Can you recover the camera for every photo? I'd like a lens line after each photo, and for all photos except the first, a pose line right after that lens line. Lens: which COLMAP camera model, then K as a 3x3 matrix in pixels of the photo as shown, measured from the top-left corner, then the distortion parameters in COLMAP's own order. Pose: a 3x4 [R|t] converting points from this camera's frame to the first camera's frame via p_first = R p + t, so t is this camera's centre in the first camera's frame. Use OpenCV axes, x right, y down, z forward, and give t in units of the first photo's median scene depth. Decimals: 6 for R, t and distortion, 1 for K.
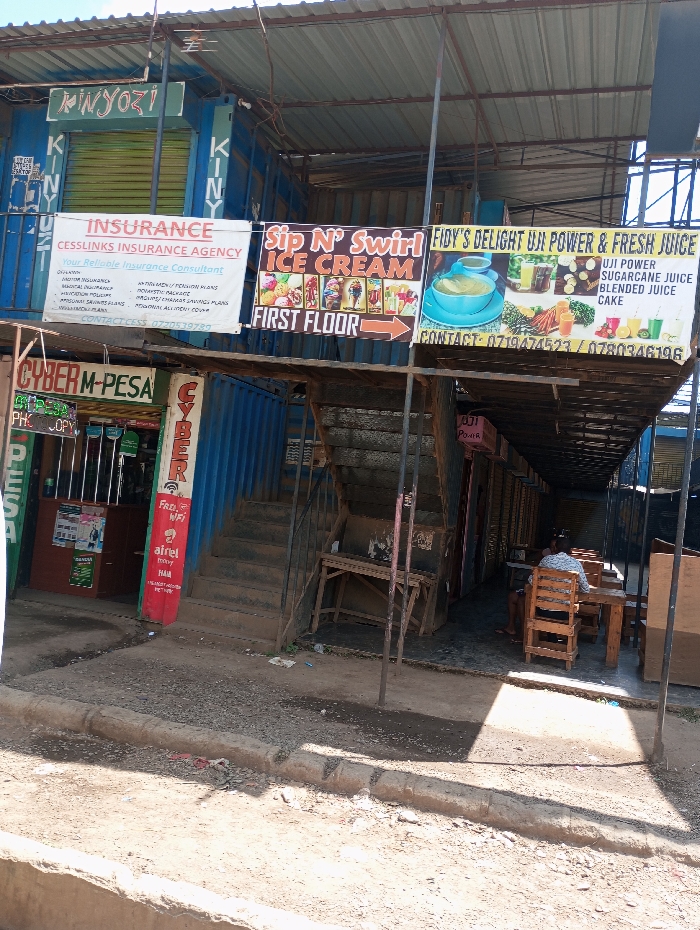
lens RADIAL K [[743.0, 0, 350.0], [0, 743.0, 465.0], [0, 0, 1]] dist [0.013547, -0.001055]
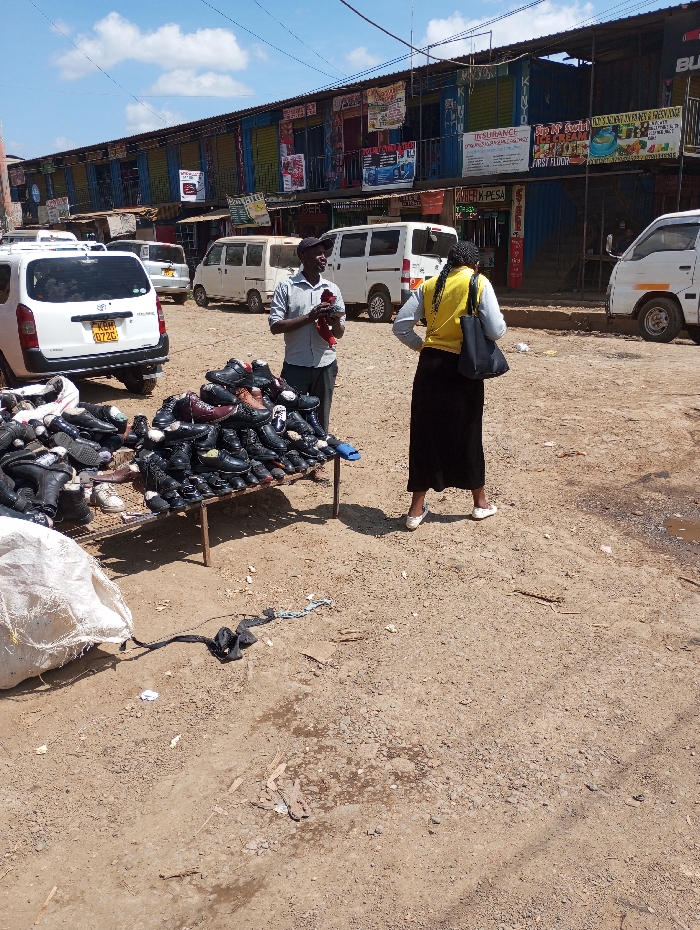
lens RADIAL K [[755.7, 0, 350.0], [0, 755.7, 465.0], [0, 0, 1]] dist [0.001249, -0.010427]
pose [[0.842261, 0.025167, -0.538482, 0.847849], [0.129432, 0.960248, 0.247330, 0.093700], [0.523301, -0.278013, 0.805522, -1.944496]]
